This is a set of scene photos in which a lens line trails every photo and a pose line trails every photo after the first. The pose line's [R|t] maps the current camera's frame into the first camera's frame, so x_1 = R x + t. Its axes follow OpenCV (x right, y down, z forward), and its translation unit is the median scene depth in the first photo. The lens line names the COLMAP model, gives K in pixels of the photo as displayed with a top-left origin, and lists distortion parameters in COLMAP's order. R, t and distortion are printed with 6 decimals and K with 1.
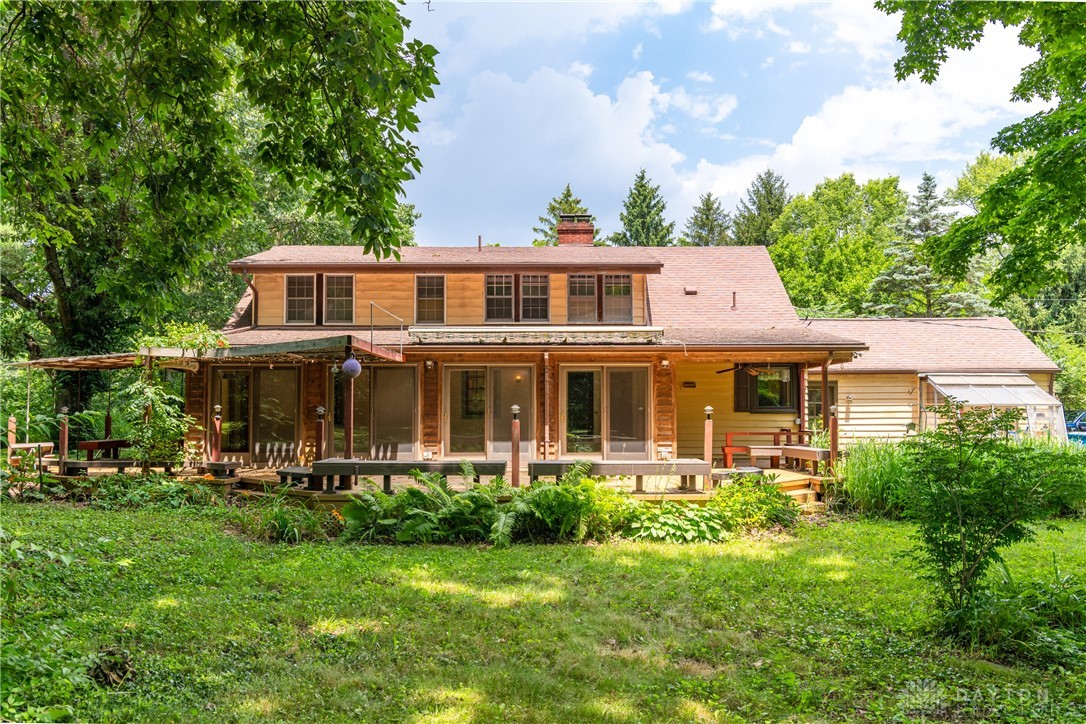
lens RADIAL K [[996.9, 0, 543.1], [0, 996.9, 361.8], [0, 0, 1]] dist [-0.016173, 0.000000]
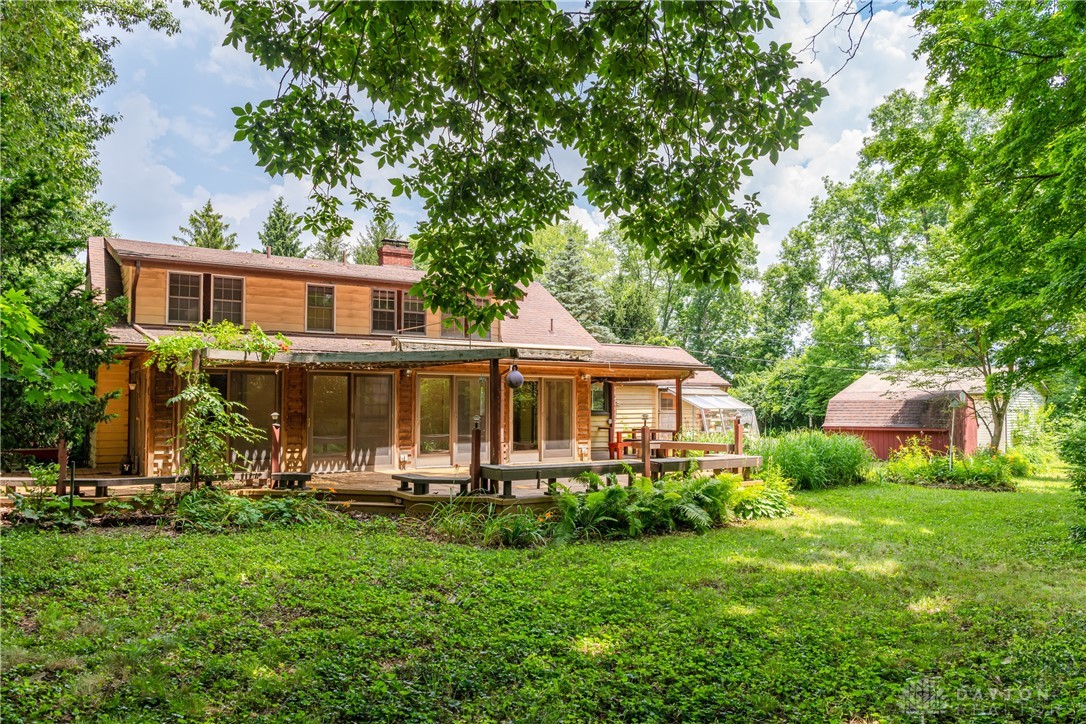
lens RADIAL K [[810.7, 0, 543.1], [0, 810.7, 399.1], [0, 0, 1]] dist [0.007588, 0.003698]
pose [[0.828353, 0.005998, 0.560174, -0.397796], [-0.027730, 0.999156, 0.030308, 0.000292], [-0.559519, -0.040640, 0.827820, 0.161518]]
